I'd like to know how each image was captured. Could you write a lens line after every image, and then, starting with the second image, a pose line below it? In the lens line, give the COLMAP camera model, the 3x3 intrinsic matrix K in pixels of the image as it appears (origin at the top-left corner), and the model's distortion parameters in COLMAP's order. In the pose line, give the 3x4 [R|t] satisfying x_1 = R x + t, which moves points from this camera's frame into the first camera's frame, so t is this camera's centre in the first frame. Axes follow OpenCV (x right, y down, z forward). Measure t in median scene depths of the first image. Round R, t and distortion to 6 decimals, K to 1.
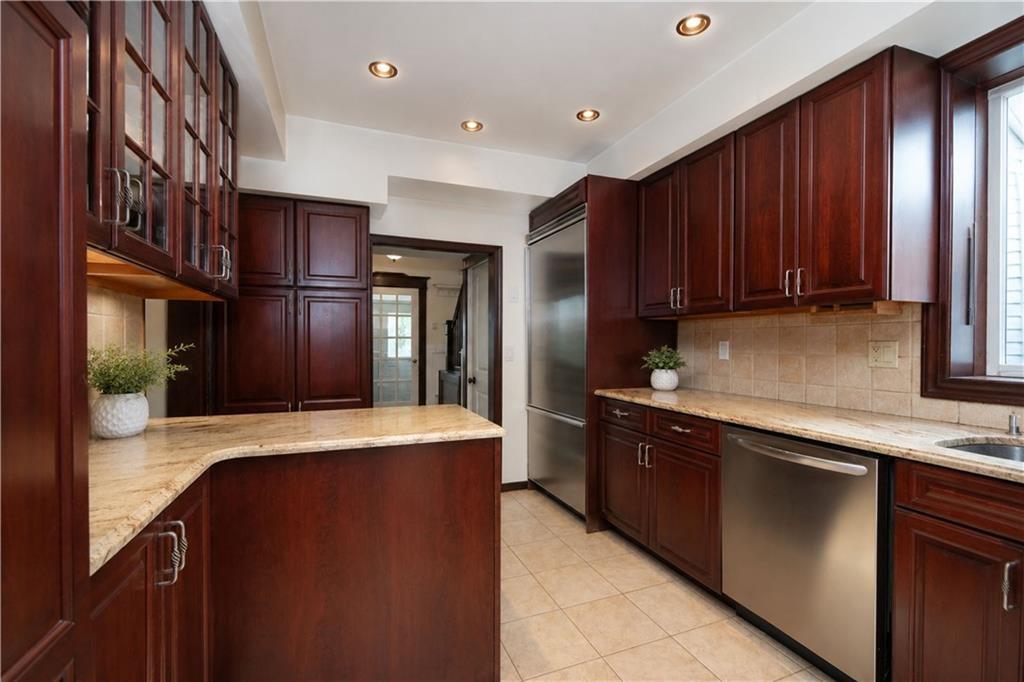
lens RADIAL K [[442.0, 0, 514.3], [0, 442.0, 345.6], [0, 0, 1]] dist [0.002946, 0.000375]
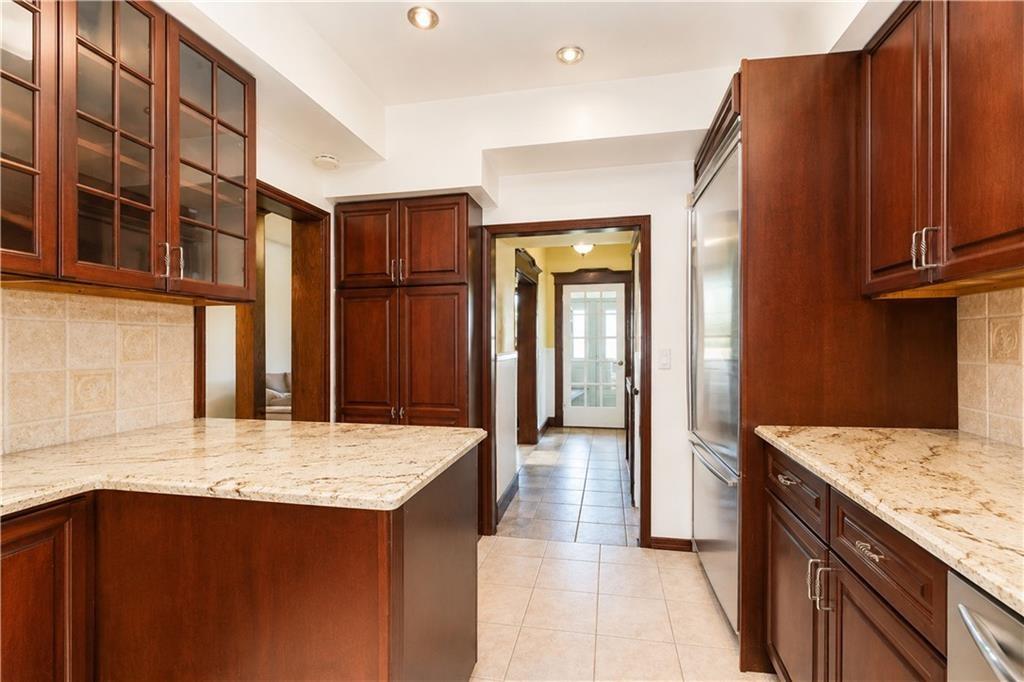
lens RADIAL K [[442.0, 0, 510.7], [0, 442.0, 339.1], [0, 0, 1]] dist [0.002946, 0.000375]
pose [[0.828231, -0.013120, -0.560233, 0.221399], [0.005370, 0.999866, -0.015477, -0.005308], [0.560360, 0.009810, 0.828191, 0.300024]]
